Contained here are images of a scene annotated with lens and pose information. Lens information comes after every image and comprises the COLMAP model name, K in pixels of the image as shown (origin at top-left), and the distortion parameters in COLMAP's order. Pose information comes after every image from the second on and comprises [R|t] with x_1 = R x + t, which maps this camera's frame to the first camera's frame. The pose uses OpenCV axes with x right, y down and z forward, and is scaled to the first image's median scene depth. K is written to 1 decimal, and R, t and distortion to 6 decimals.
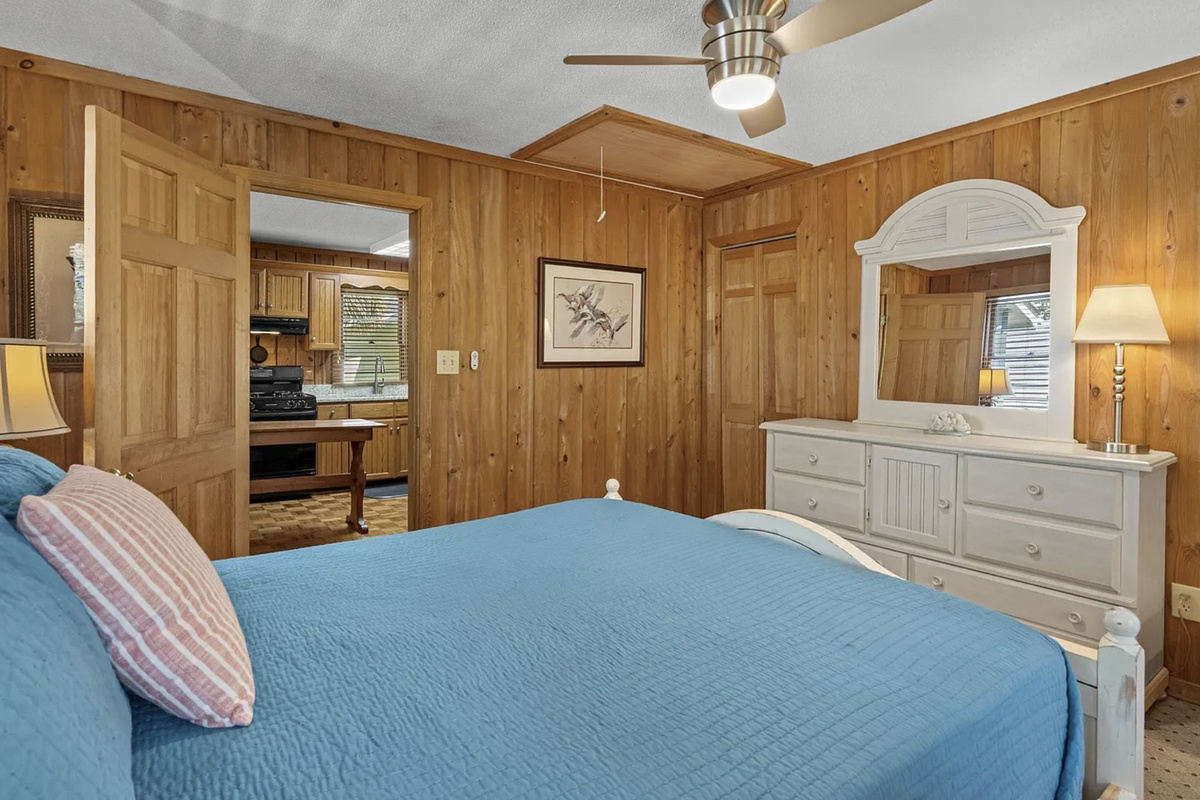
lens RADIAL K [[647.4, 0, 599.8], [0, 647.4, 376.7], [0, 0, 1]] dist [0.001103, 0.000195]
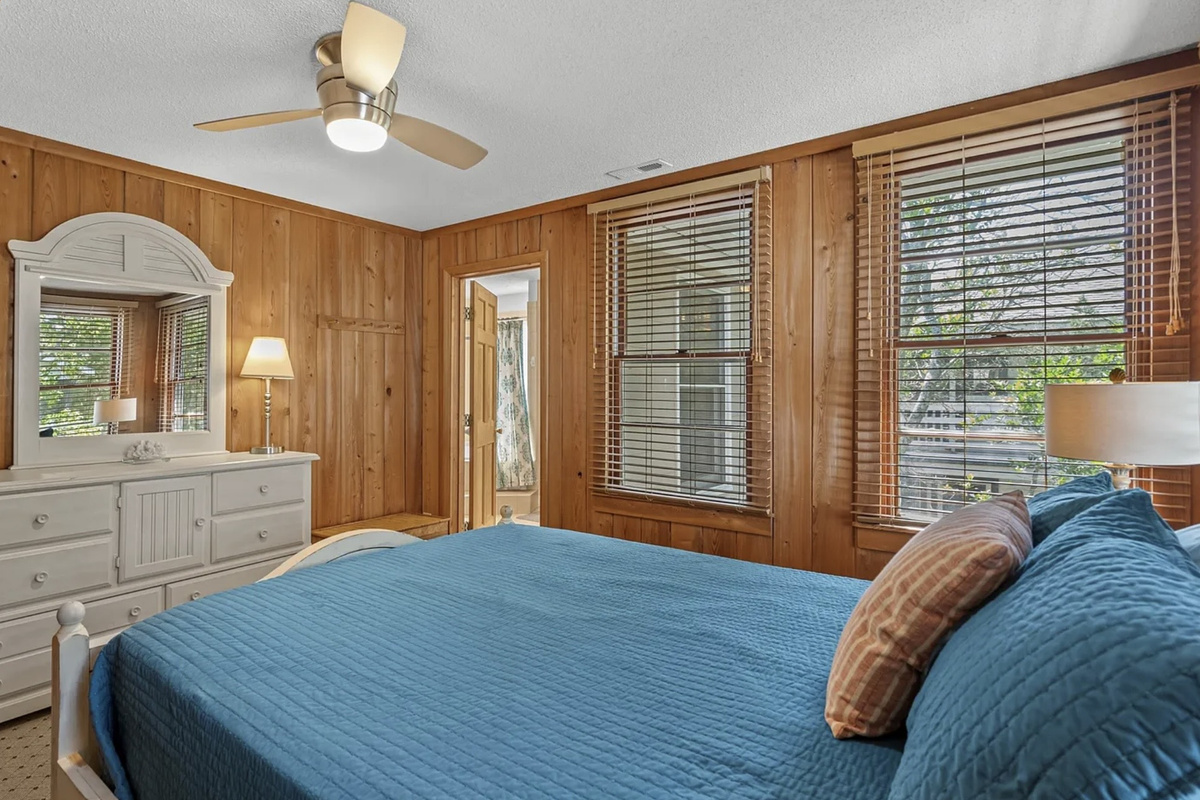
lens RADIAL K [[578.4, 0, 602.3], [0, 578.4, 380.6], [0, 0, 1]] dist [0.002155, 0.000215]
pose [[-0.335675, 0.003310, 0.941972, -0.601536], [0.011571, 0.999933, 0.000609, -0.034361], [-0.941907, 0.011104, -0.335690, 0.667181]]
